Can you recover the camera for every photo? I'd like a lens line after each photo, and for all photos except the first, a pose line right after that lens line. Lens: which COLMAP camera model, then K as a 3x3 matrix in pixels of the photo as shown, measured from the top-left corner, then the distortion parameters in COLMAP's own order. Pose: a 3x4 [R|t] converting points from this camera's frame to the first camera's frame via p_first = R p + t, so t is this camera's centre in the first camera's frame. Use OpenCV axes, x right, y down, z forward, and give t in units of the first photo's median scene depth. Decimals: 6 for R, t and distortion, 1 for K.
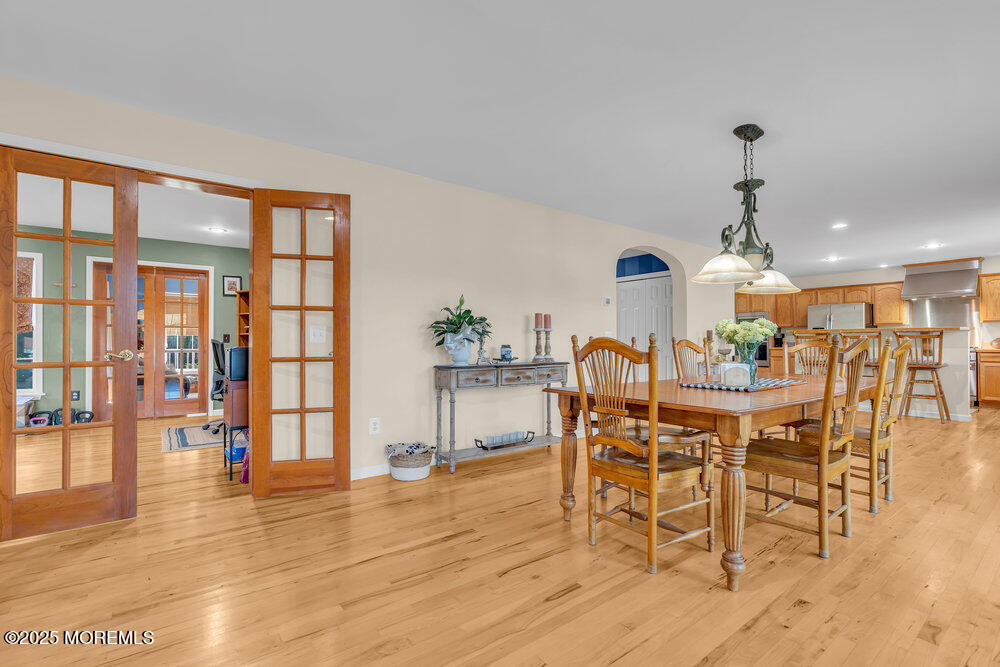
lens RADIAL K [[448.6, 0, 504.1], [0, 448.6, 337.4], [0, 0, 1]] dist [-0.005237, 0.001066]
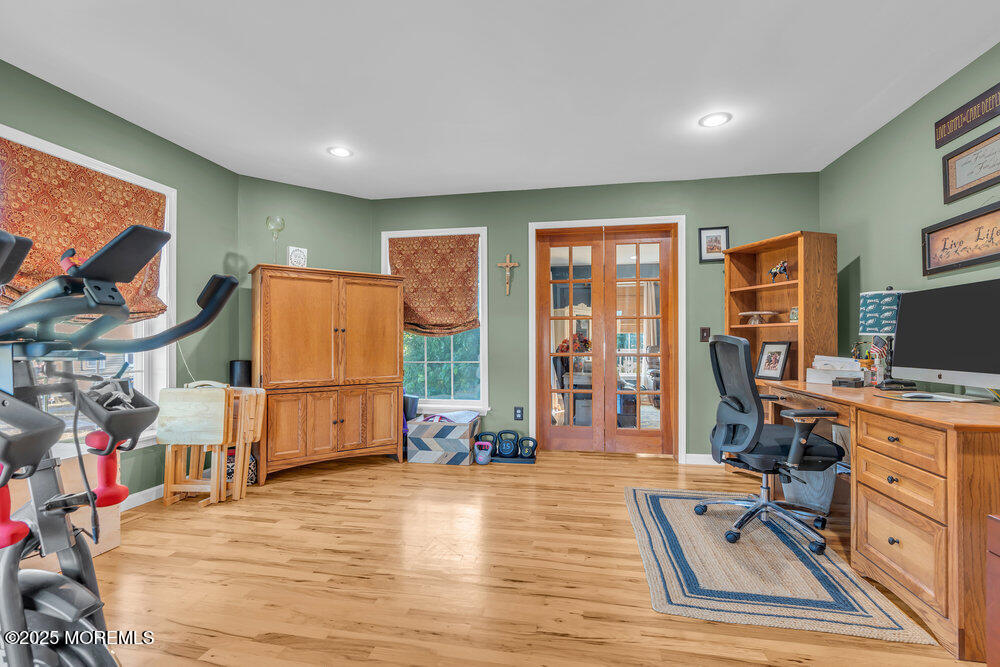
lens RADIAL K [[448.6, 0, 499.0], [0, 448.6, 334.1], [0, 0, 1]] dist [-0.005237, 0.001066]
pose [[0.671697, -0.006849, -0.740794, -0.429860], [0.008485, 0.999963, -0.001552, -0.000504], [0.740777, -0.005243, 0.671730, 0.476185]]
